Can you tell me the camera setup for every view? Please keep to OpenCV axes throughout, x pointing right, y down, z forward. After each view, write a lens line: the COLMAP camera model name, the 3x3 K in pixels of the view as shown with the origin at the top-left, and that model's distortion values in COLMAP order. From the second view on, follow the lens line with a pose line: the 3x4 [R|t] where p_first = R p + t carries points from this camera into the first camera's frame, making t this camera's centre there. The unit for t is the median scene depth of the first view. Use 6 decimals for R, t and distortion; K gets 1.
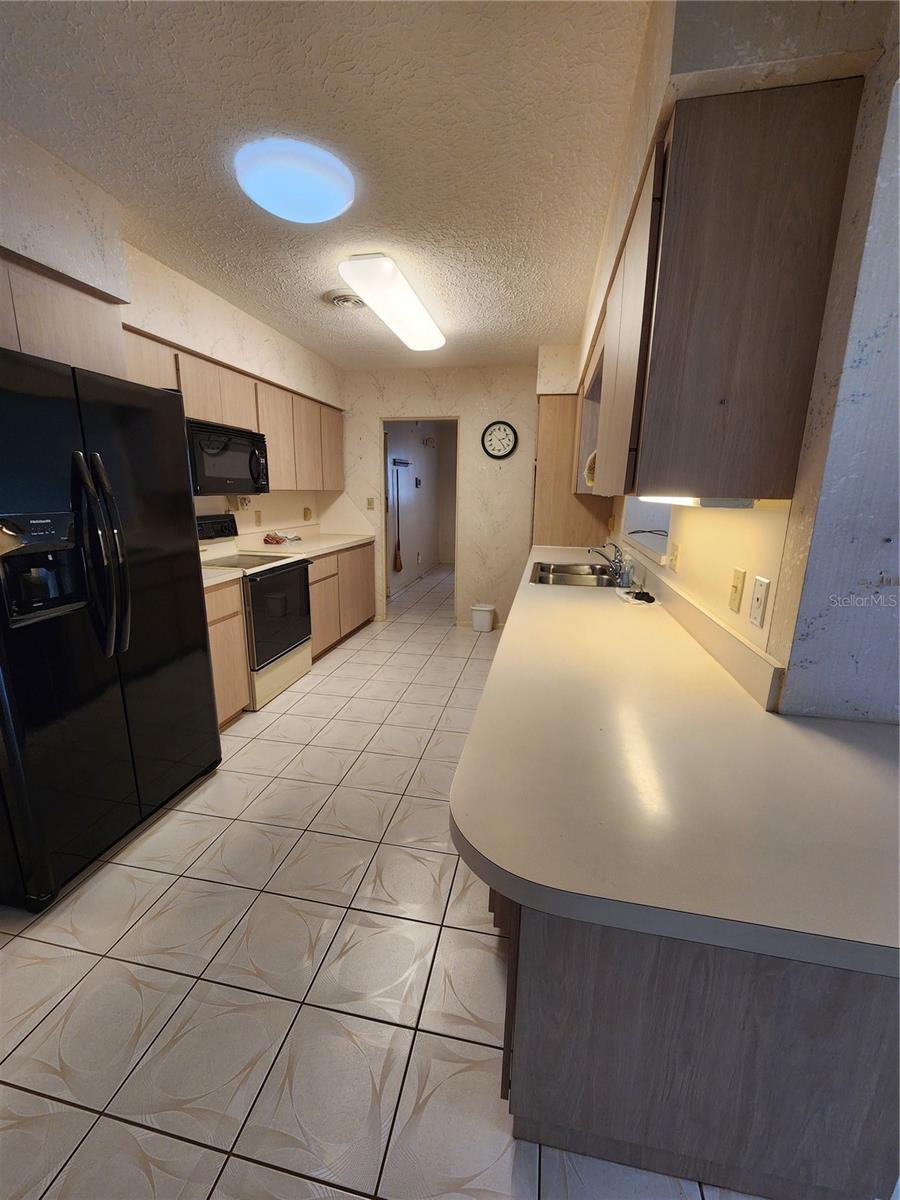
lens RADIAL K [[490.6, 0, 446.2], [0, 490.6, 604.4], [0, 0, 1]] dist [-0.002276, 0.000032]
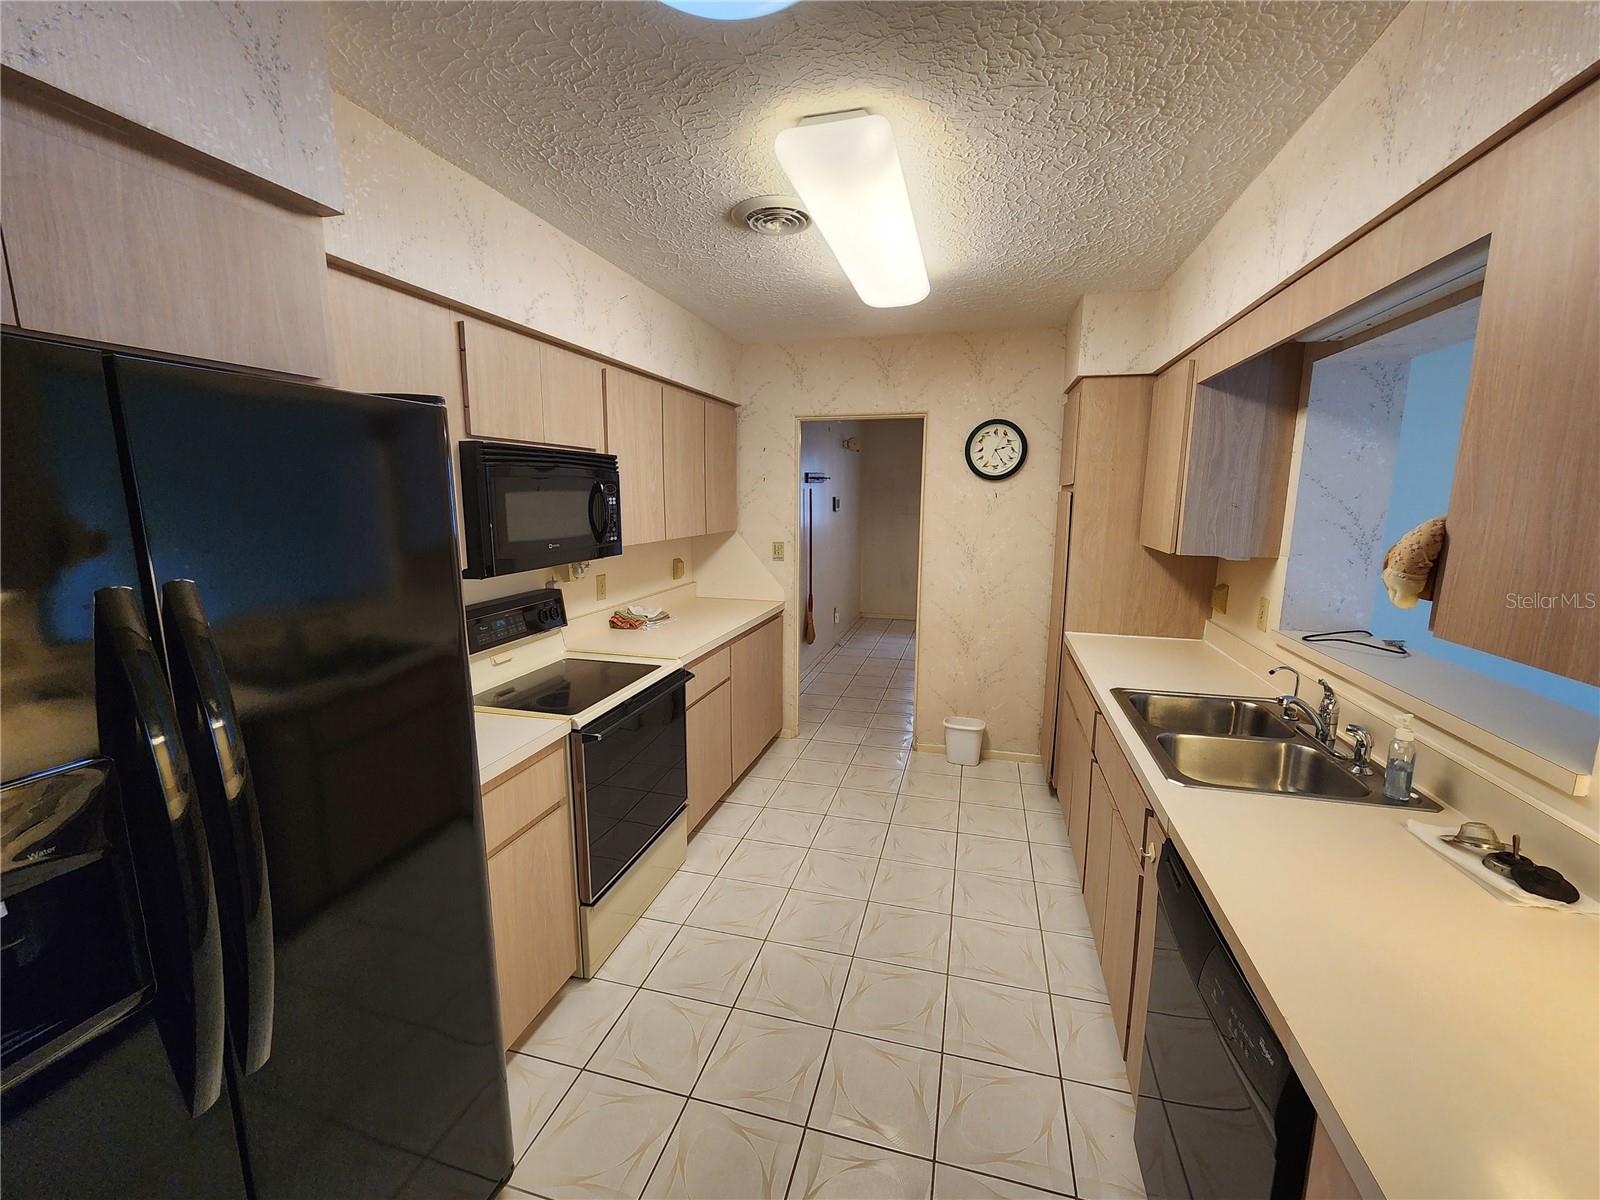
lens RADIAL K [[654.2, 0, 800.1], [0, 654.2, 601.9], [0, 0, 1]] dist [-0.002276, 0.000032]
pose [[0.997854, 0.002510, -0.065434, -0.097005], [-0.006738, 0.997896, -0.064486, -0.118165], [0.065135, 0.064789, 0.995771, 0.242786]]
